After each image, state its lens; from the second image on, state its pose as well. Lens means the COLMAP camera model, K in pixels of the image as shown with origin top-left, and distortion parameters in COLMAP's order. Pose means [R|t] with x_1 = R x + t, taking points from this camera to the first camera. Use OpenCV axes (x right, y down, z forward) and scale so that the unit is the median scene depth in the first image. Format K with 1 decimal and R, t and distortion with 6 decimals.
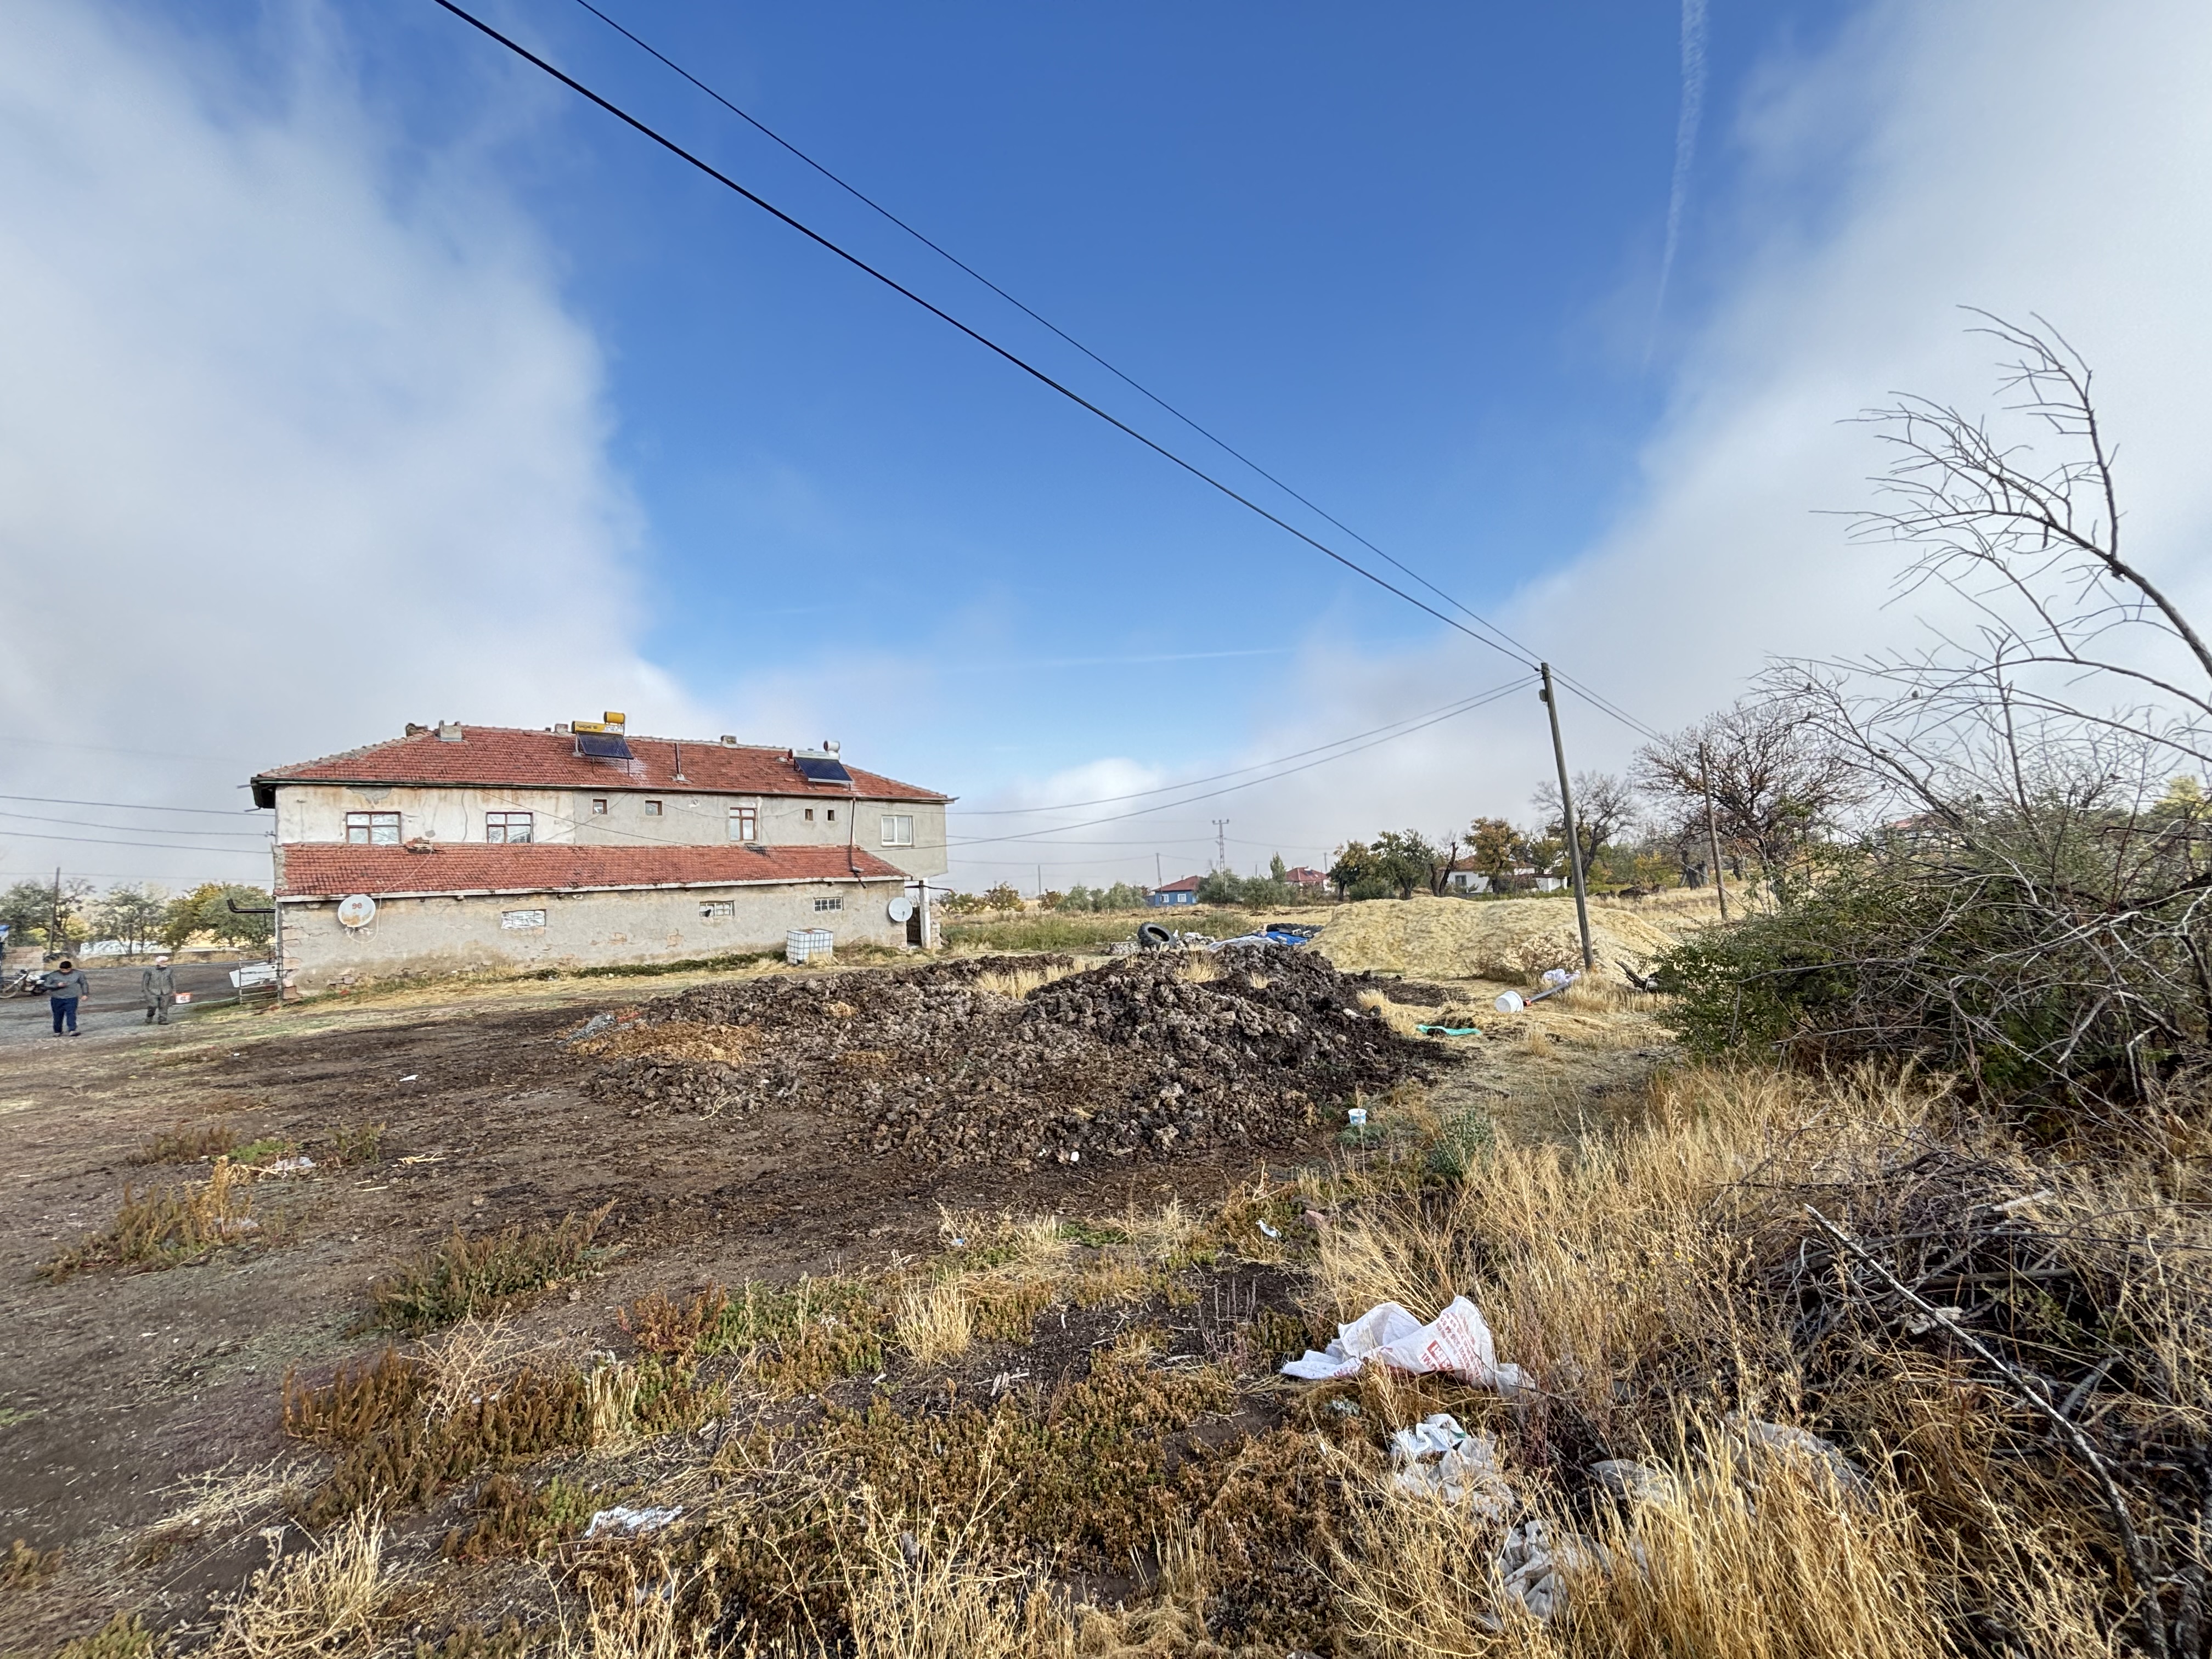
lens RADIAL K [[889.6, 0, 1087.7], [0, 889.6, 831.6], [0, 0, 1]] dist [0.000588, -0.000612]
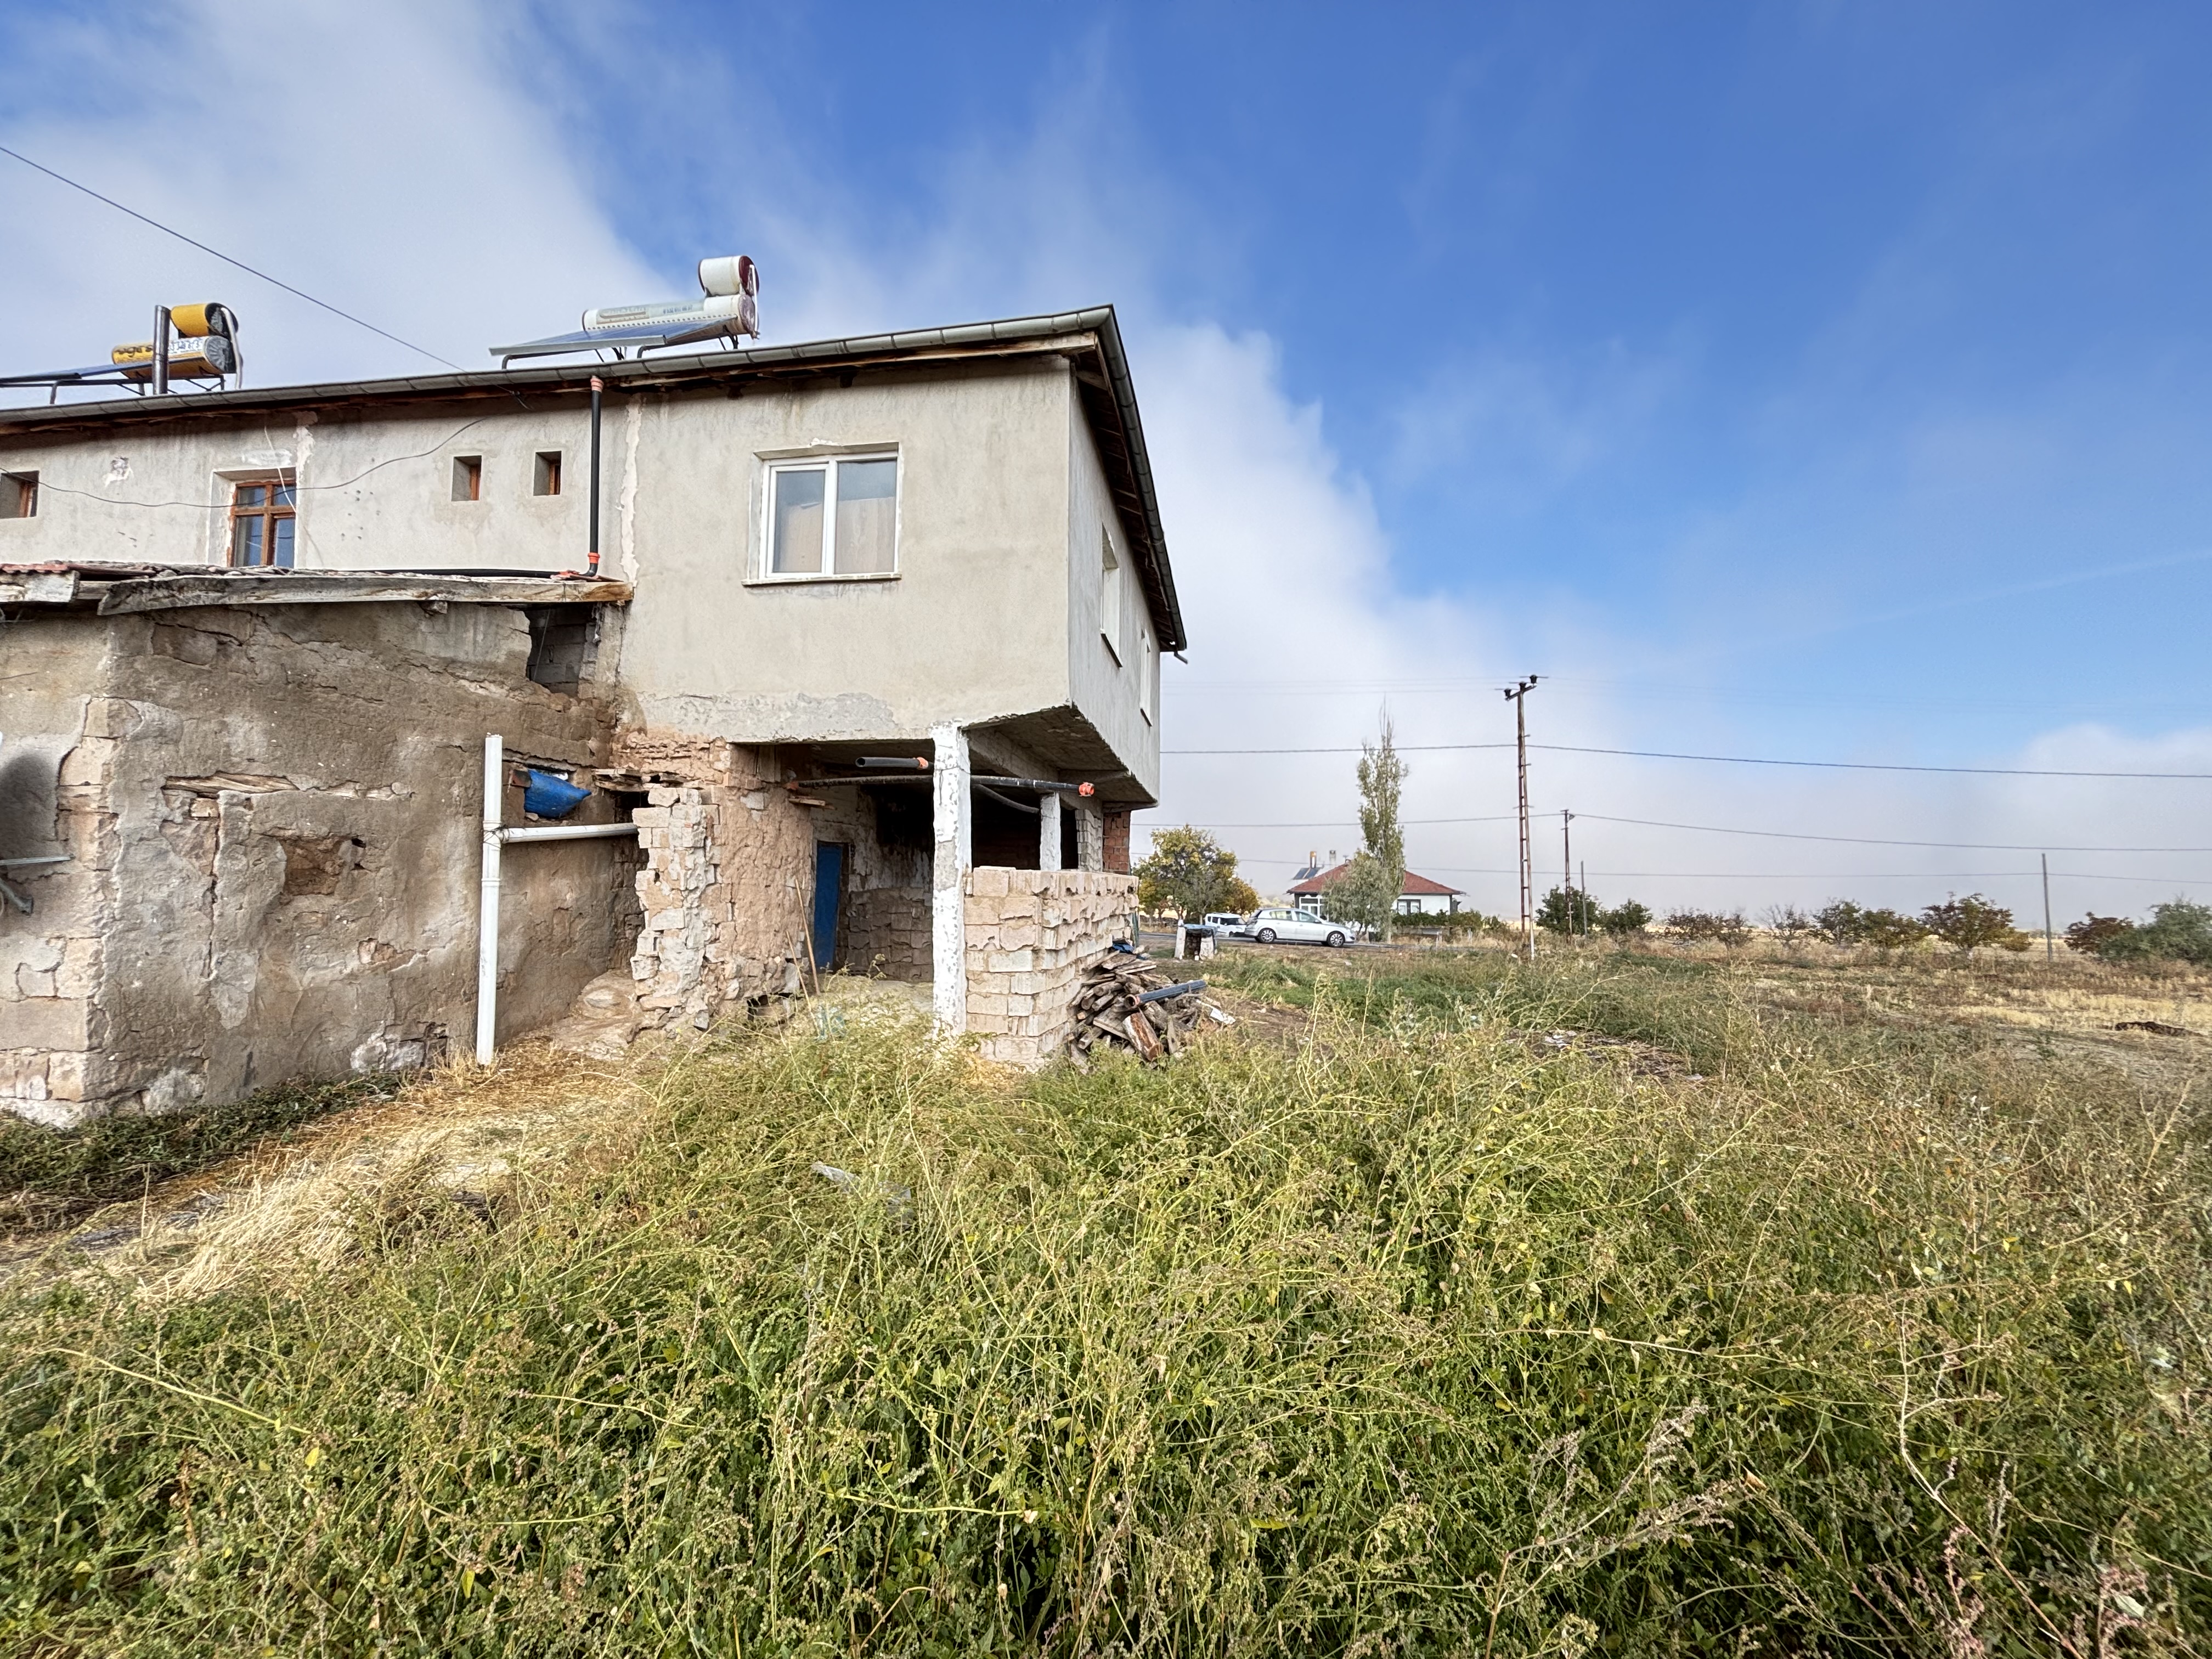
lens RADIAL K [[889.6, 0, 1094.0], [0, 889.6, 848.1], [0, 0, 1]] dist [0.000588, -0.000612]
pose [[0.617484, 0.011317, -0.786502, 0.011414], [0.000092, 0.999895, 0.014460, 0.233705], [0.786584, -0.009001, 0.617418, 2.685992]]
